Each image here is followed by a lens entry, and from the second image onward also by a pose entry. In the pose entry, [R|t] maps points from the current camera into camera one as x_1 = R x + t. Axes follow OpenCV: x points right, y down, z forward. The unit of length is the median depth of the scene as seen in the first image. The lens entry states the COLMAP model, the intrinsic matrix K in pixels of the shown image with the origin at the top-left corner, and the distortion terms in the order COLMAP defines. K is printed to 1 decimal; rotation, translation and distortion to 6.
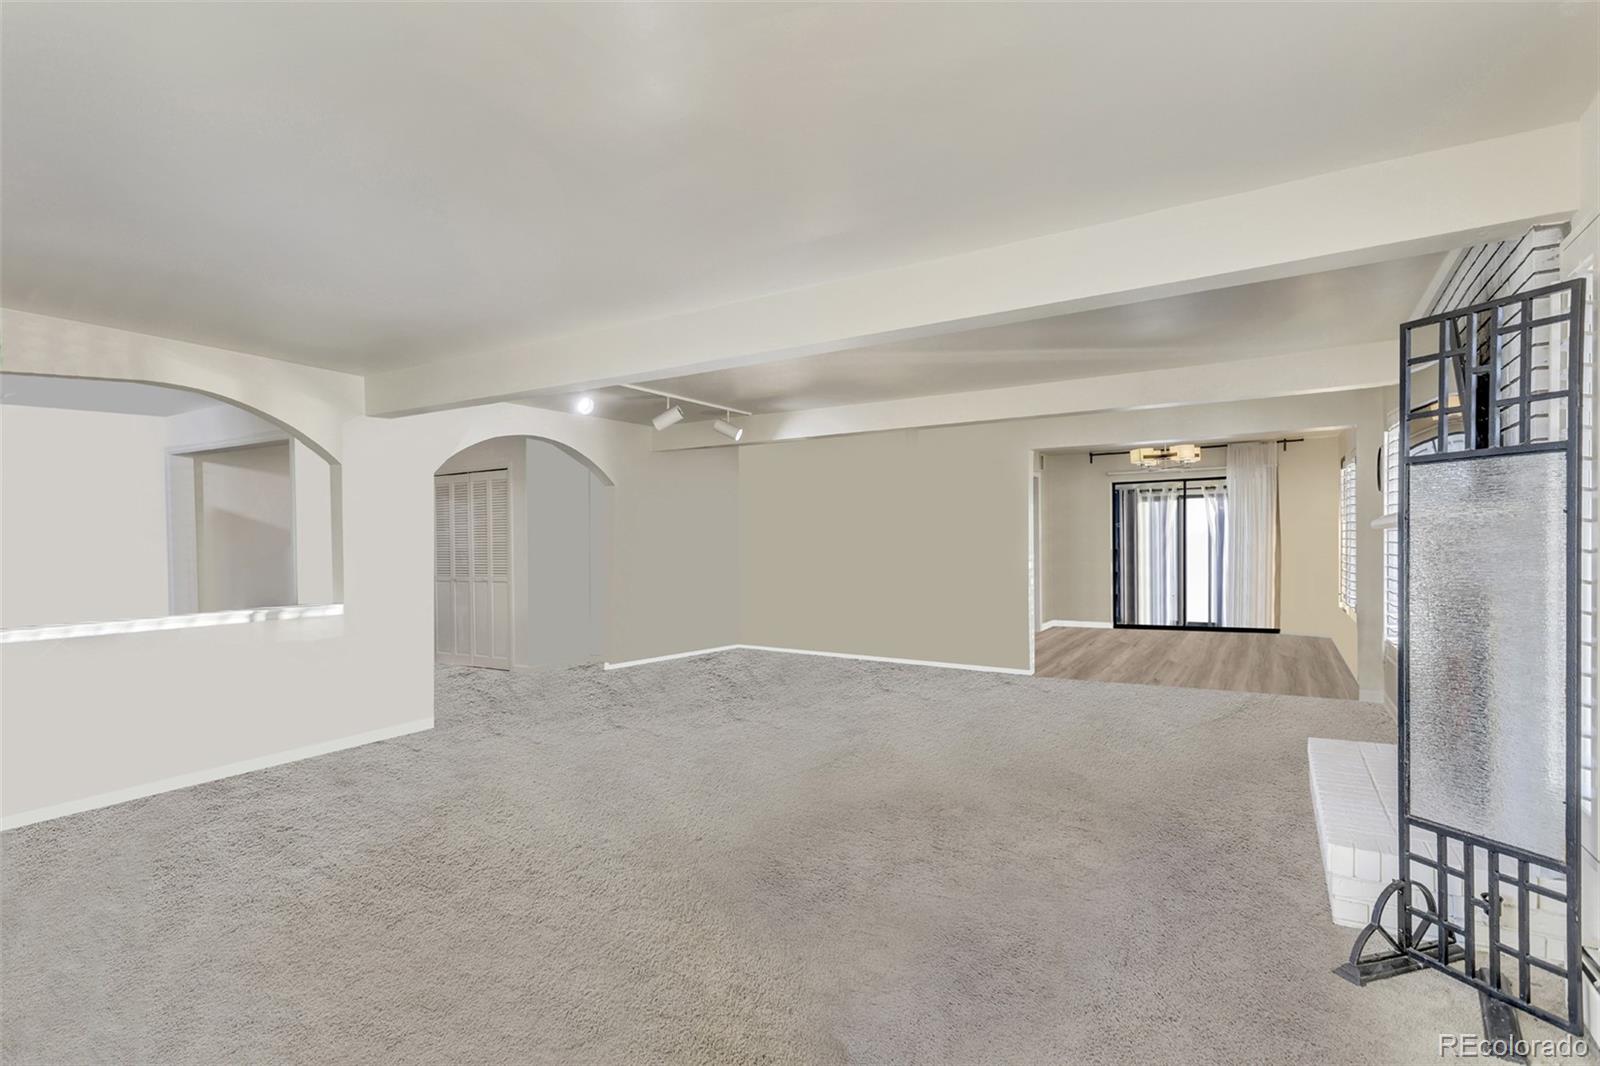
lens RADIAL K [[786.2, 0, 796.0], [0, 786.2, 546.8], [0, 0, 1]] dist [-0.008363, 0.002400]
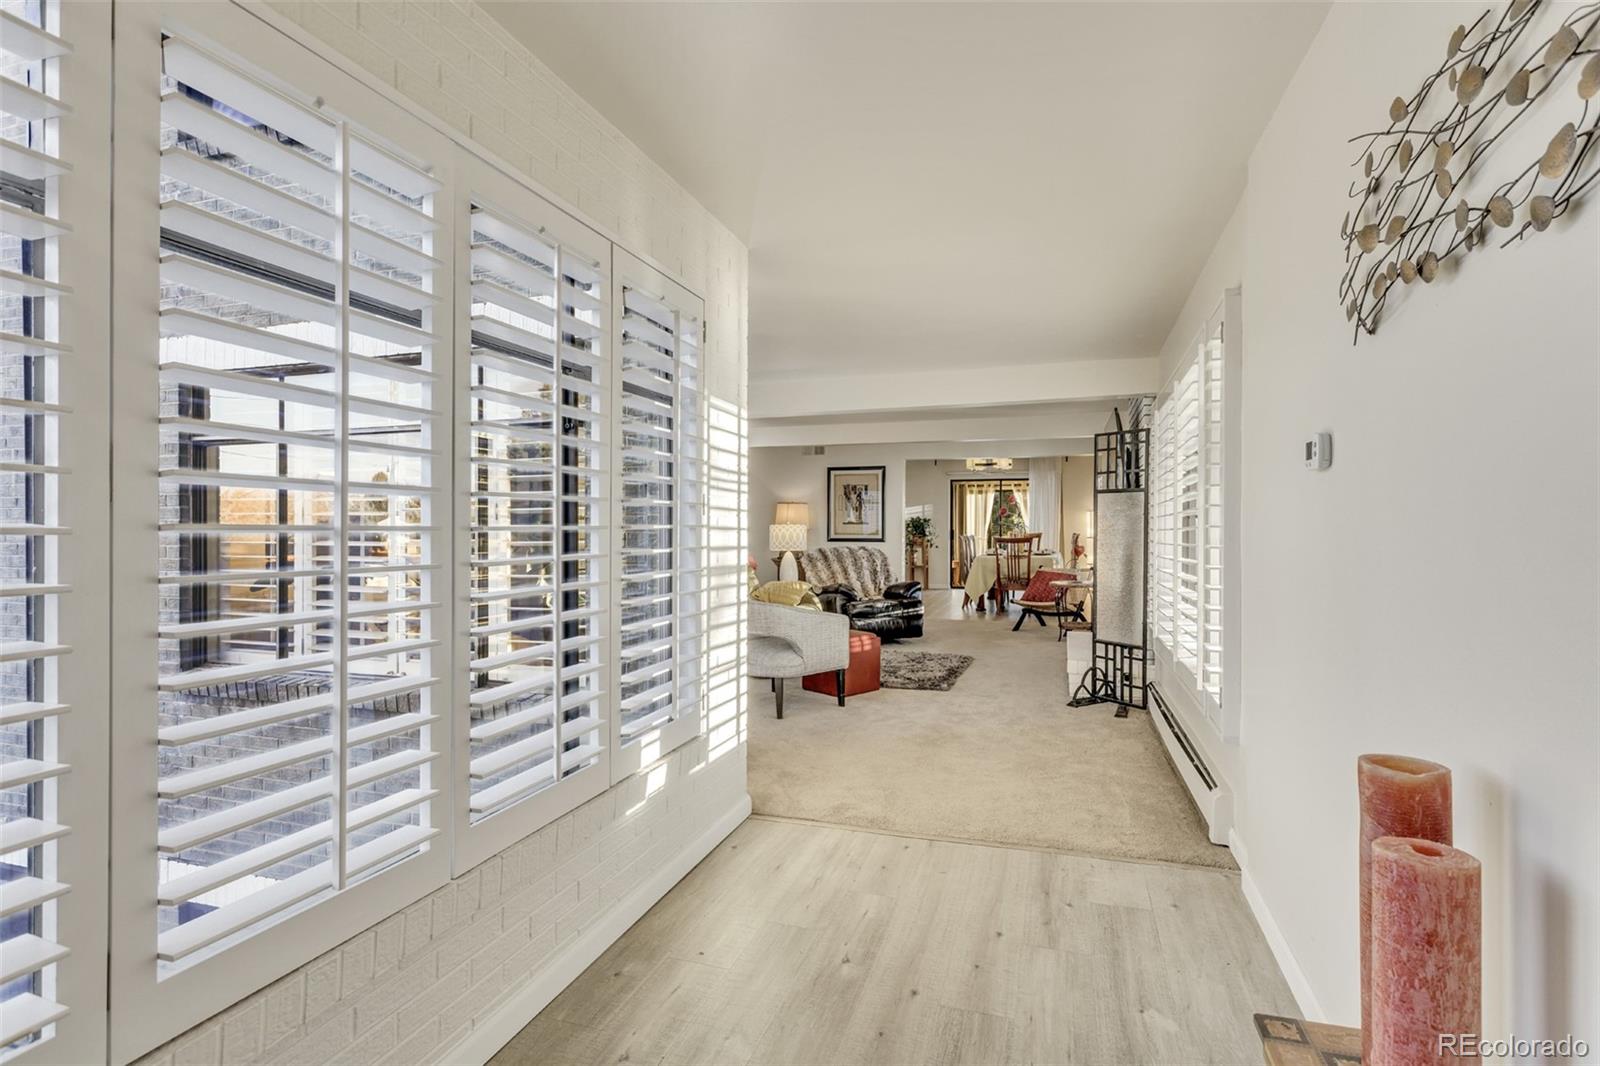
lens RADIAL K [[786.2, 0, 805.2], [0, 786.2, 525.2], [0, 0, 1]] dist [-0.008363, 0.002400]
pose [[0.974848, 0.013564, 0.222457, -0.617859], [-0.013026, 0.999908, -0.003885, 0.014949], [-0.222489, 0.000890, 0.974935, -1.136079]]
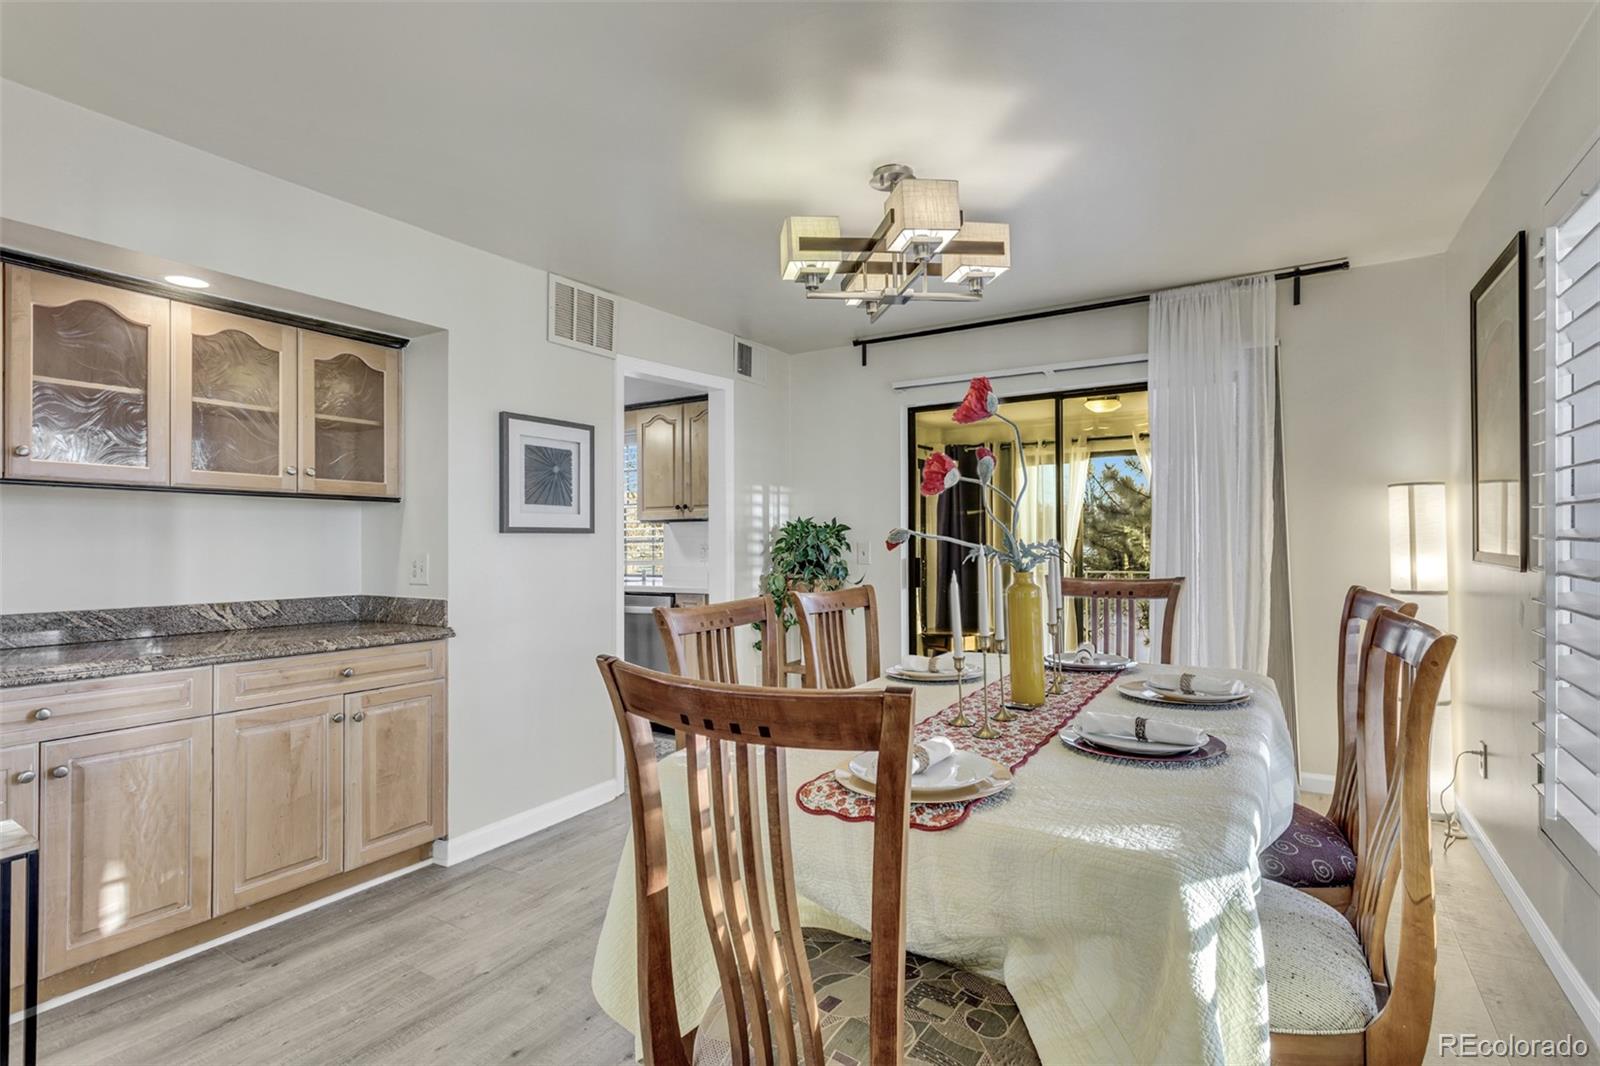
lens RADIAL K [[786.2, 0, 797.7], [0, 786.2, 526.9], [0, 0, 1]] dist [-0.008363, 0.002400]
pose [[0.999942, 0.010738, -0.000513, 1.546048], [-0.010745, 0.999832, -0.014819, -0.029701], [0.000354, 0.014823, 0.999890, 2.509504]]
